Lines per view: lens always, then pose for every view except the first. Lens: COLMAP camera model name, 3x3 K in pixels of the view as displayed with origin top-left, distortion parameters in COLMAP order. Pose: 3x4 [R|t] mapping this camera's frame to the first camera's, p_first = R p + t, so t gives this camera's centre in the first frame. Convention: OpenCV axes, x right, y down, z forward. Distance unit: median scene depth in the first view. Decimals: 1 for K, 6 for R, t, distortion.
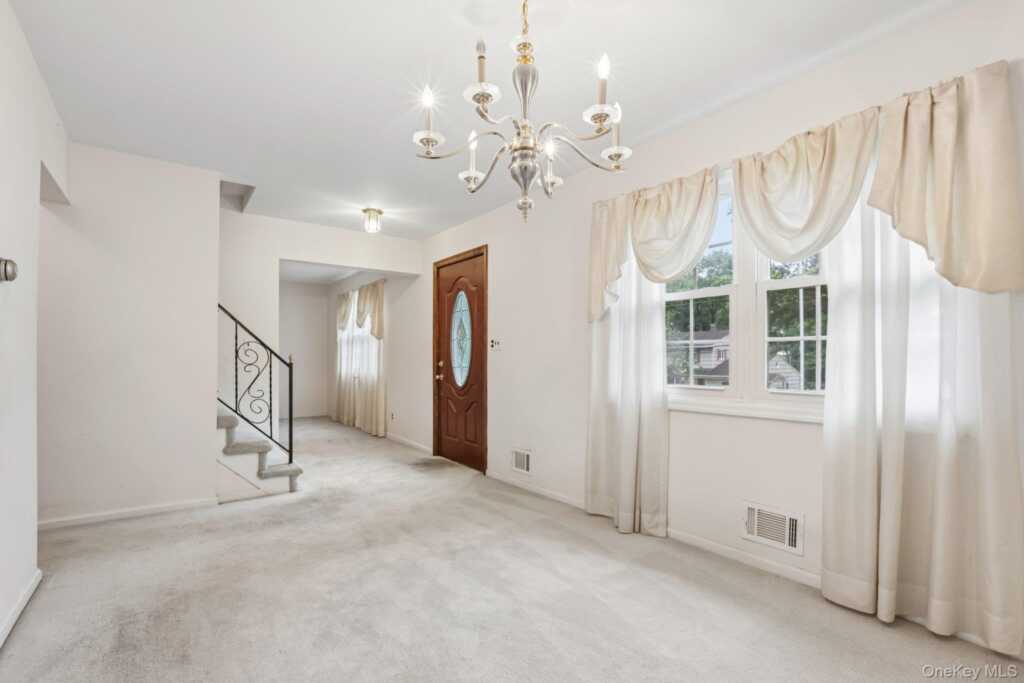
lens RADIAL K [[472.5, 0, 508.7], [0, 472.5, 353.0], [0, 0, 1]] dist [-0.018276, 0.000262]
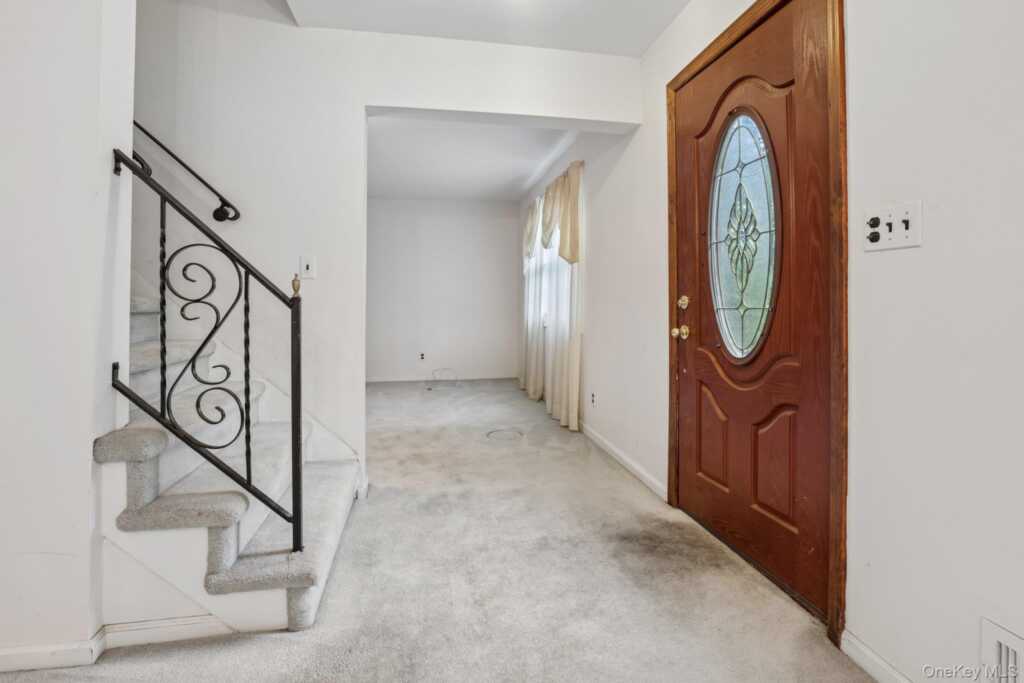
lens RADIAL K [[488.5, 0, 514.8], [0, 488.5, 308.9], [0, 0, 1]] dist [-0.017885, 0.000388]
pose [[0.898267, -0.000978, -0.439449, -0.120658], [0.011611, 0.999701, 0.021507, 0.024537], [0.439297, -0.024421, 0.898010, 0.728591]]
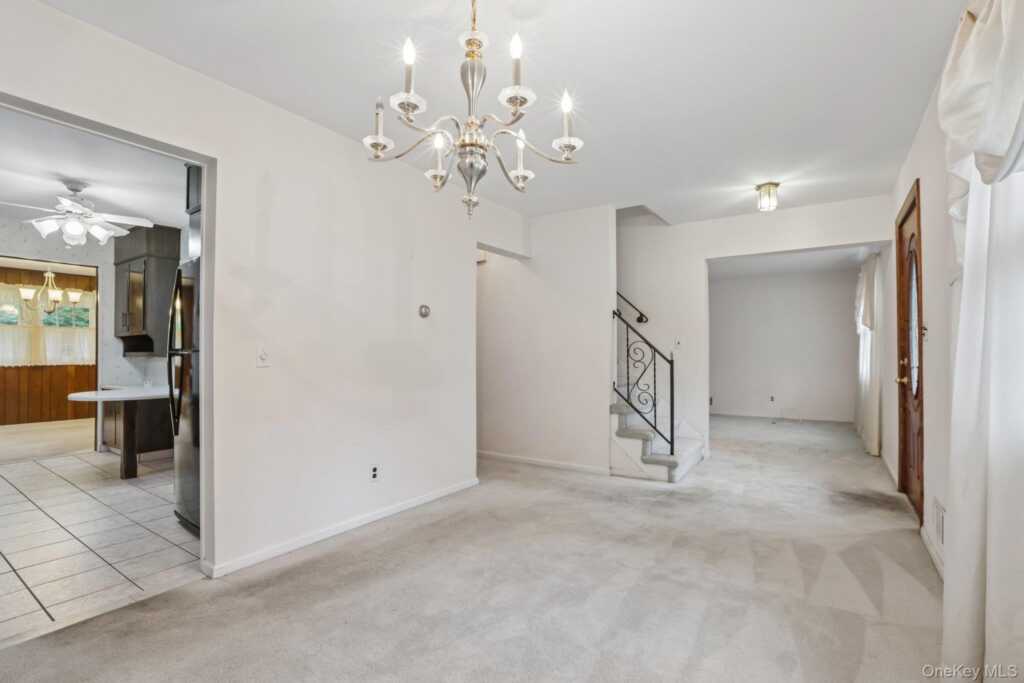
lens RADIAL K [[472.7, 0, 512.0], [0, 472.7, 341.5], [0, 0, 1]] dist [-0.029535, 0.000240]
pose [[0.341968, -0.033987, -0.939097, 0.419100], [0.018818, 0.999393, -0.029316, 0.003972], [0.939523, -0.007646, 0.342400, 0.306768]]
